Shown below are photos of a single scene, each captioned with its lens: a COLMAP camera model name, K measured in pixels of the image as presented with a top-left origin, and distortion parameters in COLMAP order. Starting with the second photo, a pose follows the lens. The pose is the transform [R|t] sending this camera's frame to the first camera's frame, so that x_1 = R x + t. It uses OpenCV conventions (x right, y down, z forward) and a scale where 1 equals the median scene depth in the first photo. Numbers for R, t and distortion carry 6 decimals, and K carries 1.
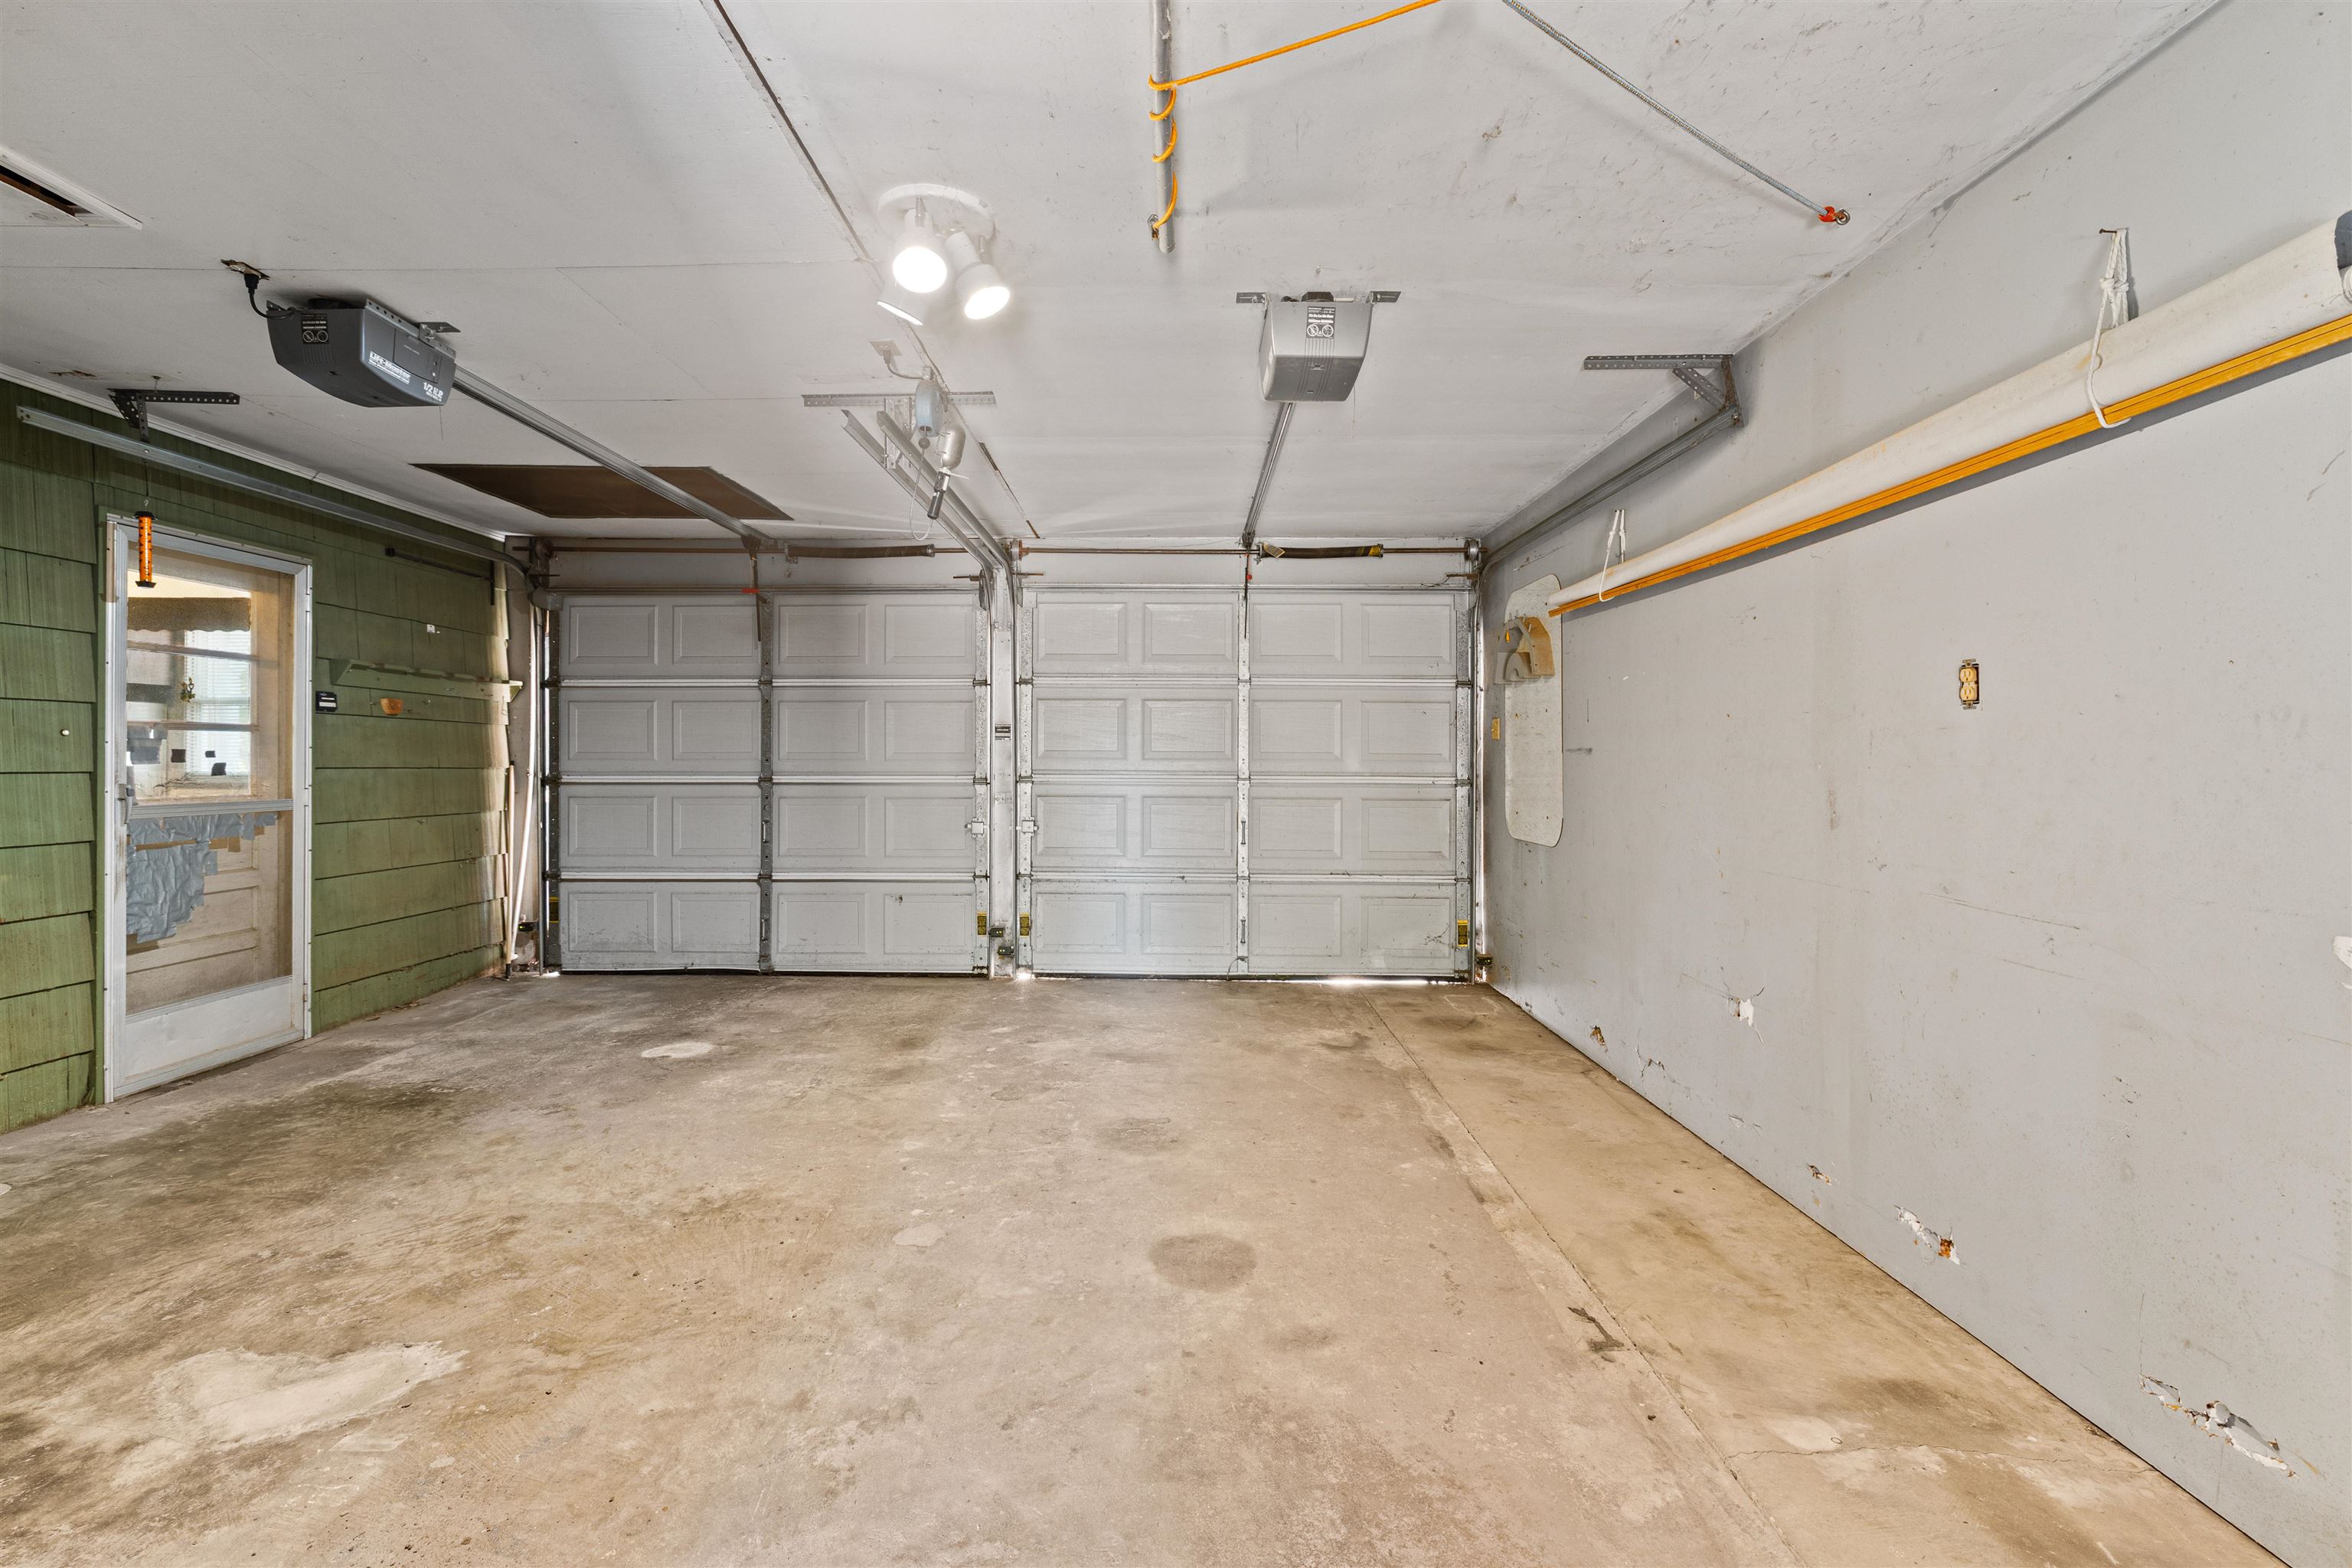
lens RADIAL K [[1017.3, 0, 1167.0], [0, 1017.3, 779.0], [0, 0, 1]] dist [-0.001394, 0.000859]
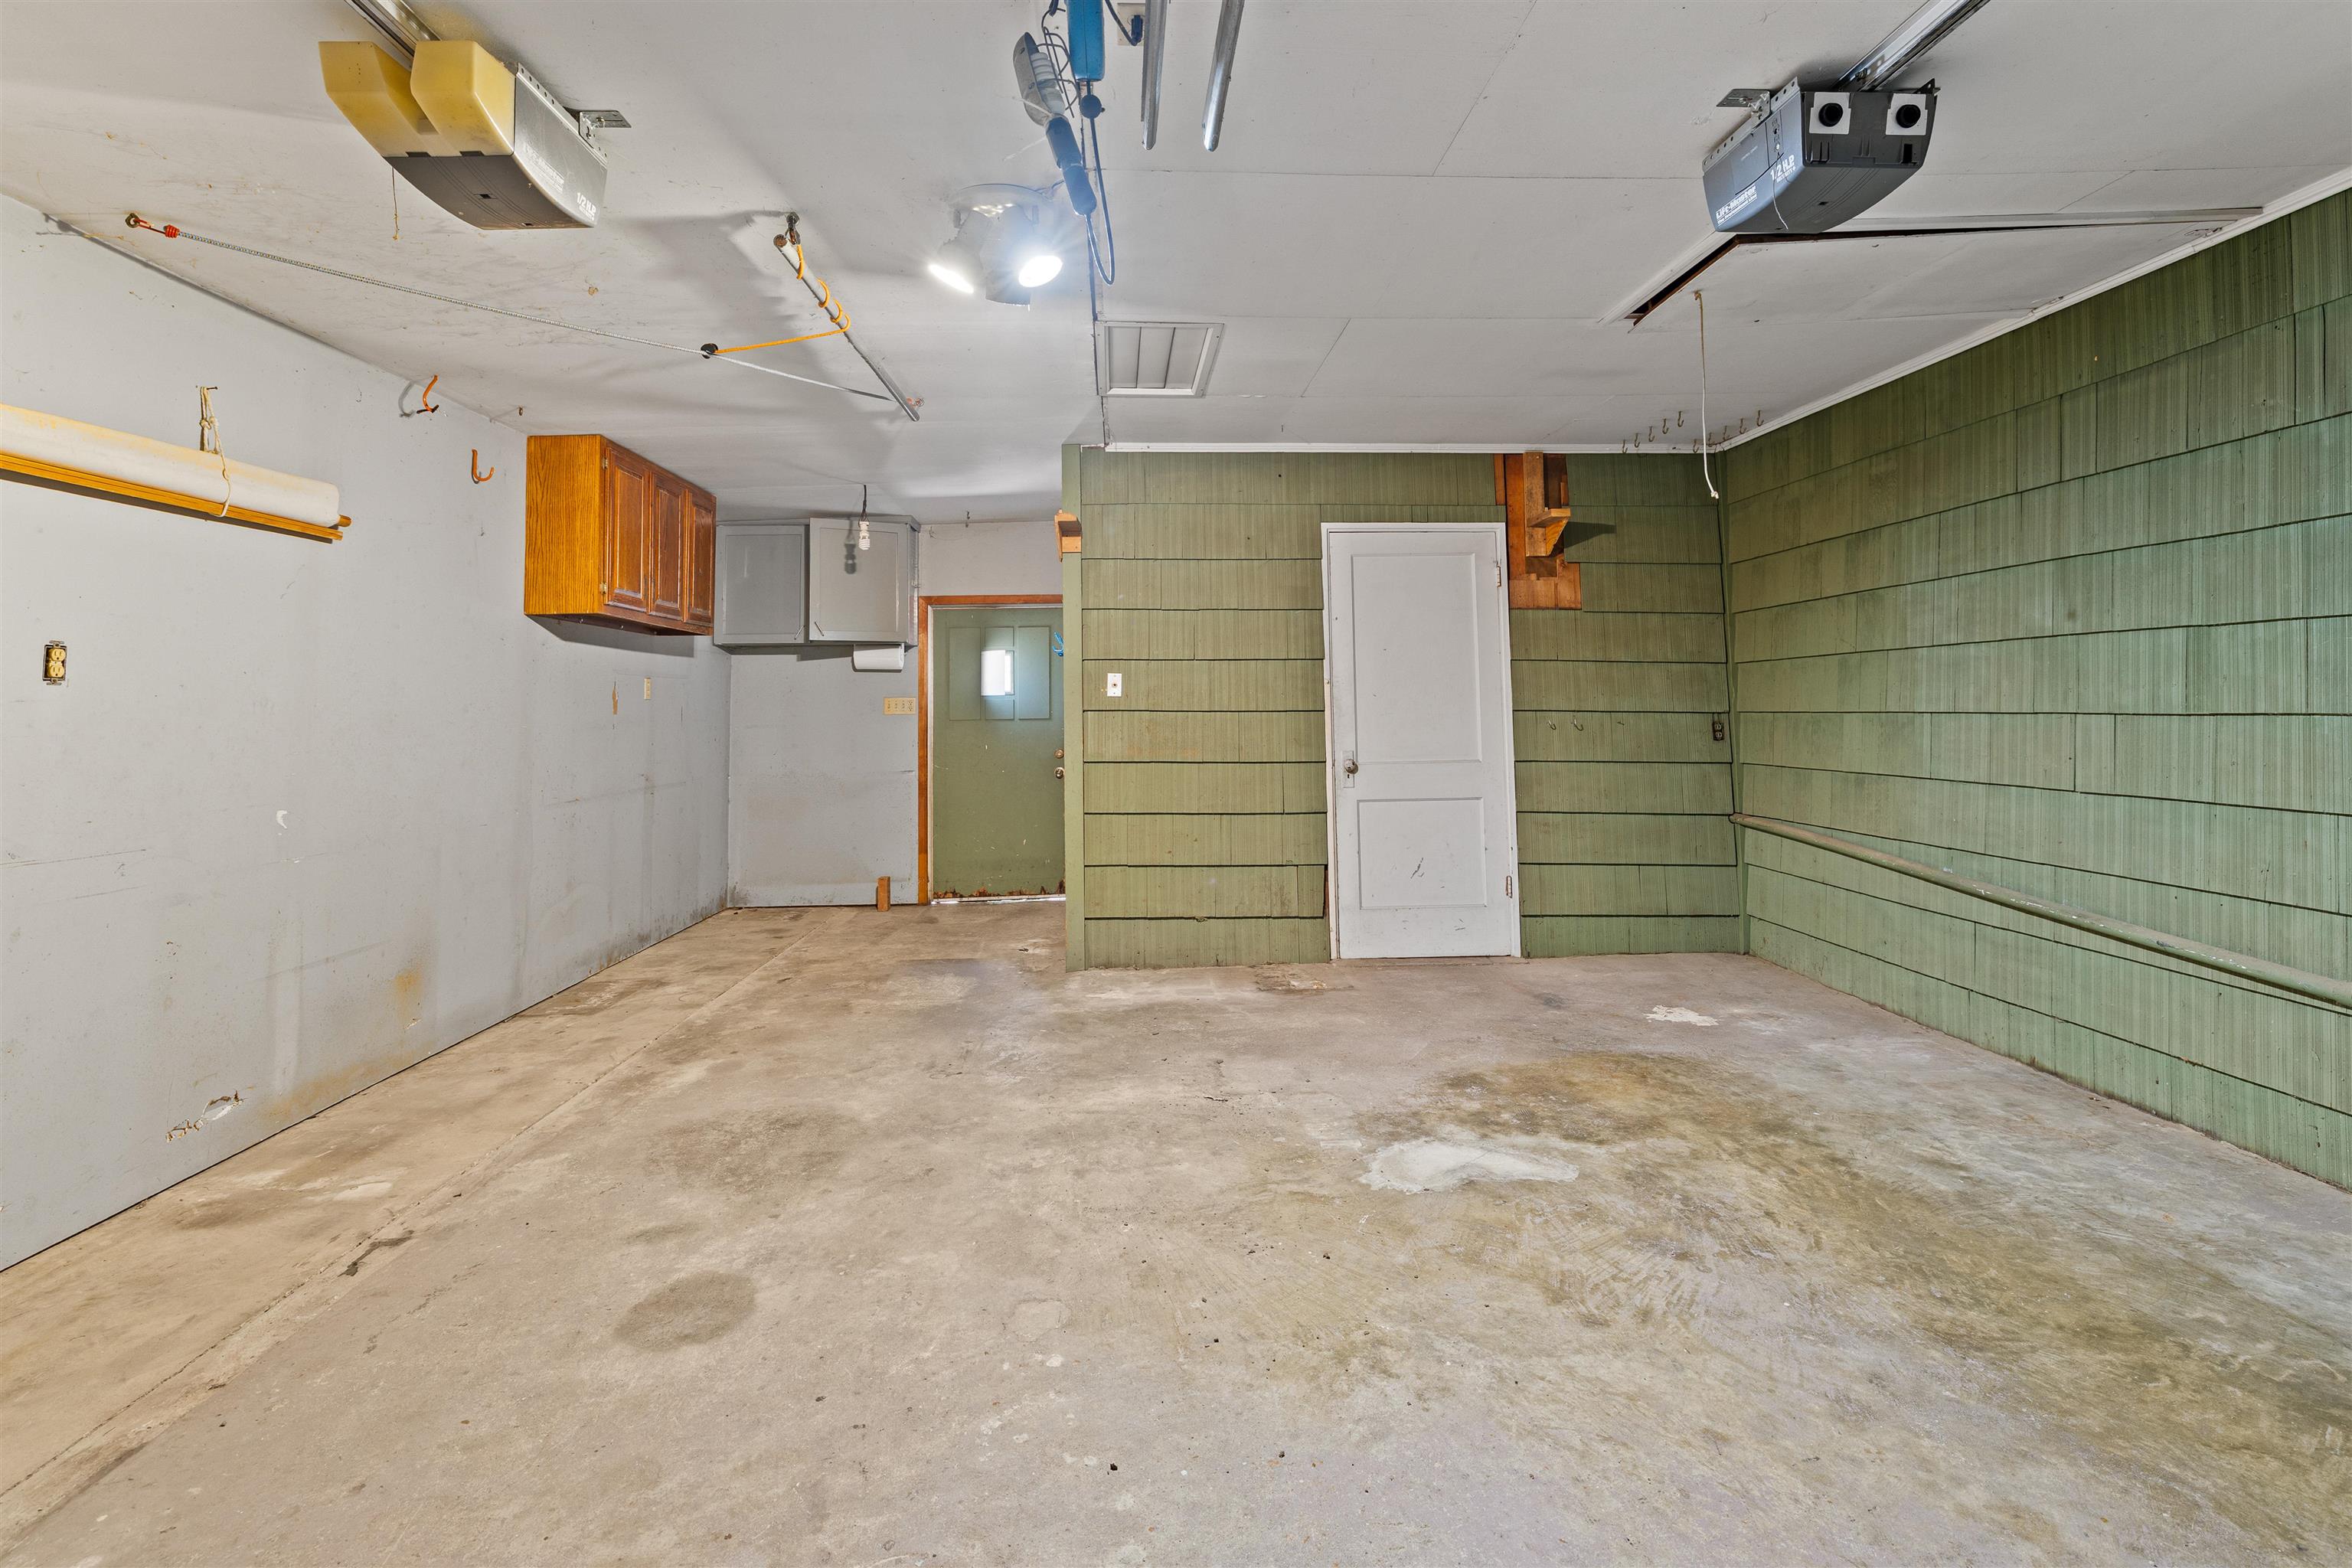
lens RADIAL K [[1017.3, 0, 1167.0], [0, 1017.3, 779.0], [0, 0, 1]] dist [-0.001394, 0.000859]
pose [[-0.998024, 0.016889, -0.060525, -0.365001], [0.011655, 0.996244, 0.085803, -0.039091], [0.061747, 0.084928, -0.994472, 2.114996]]
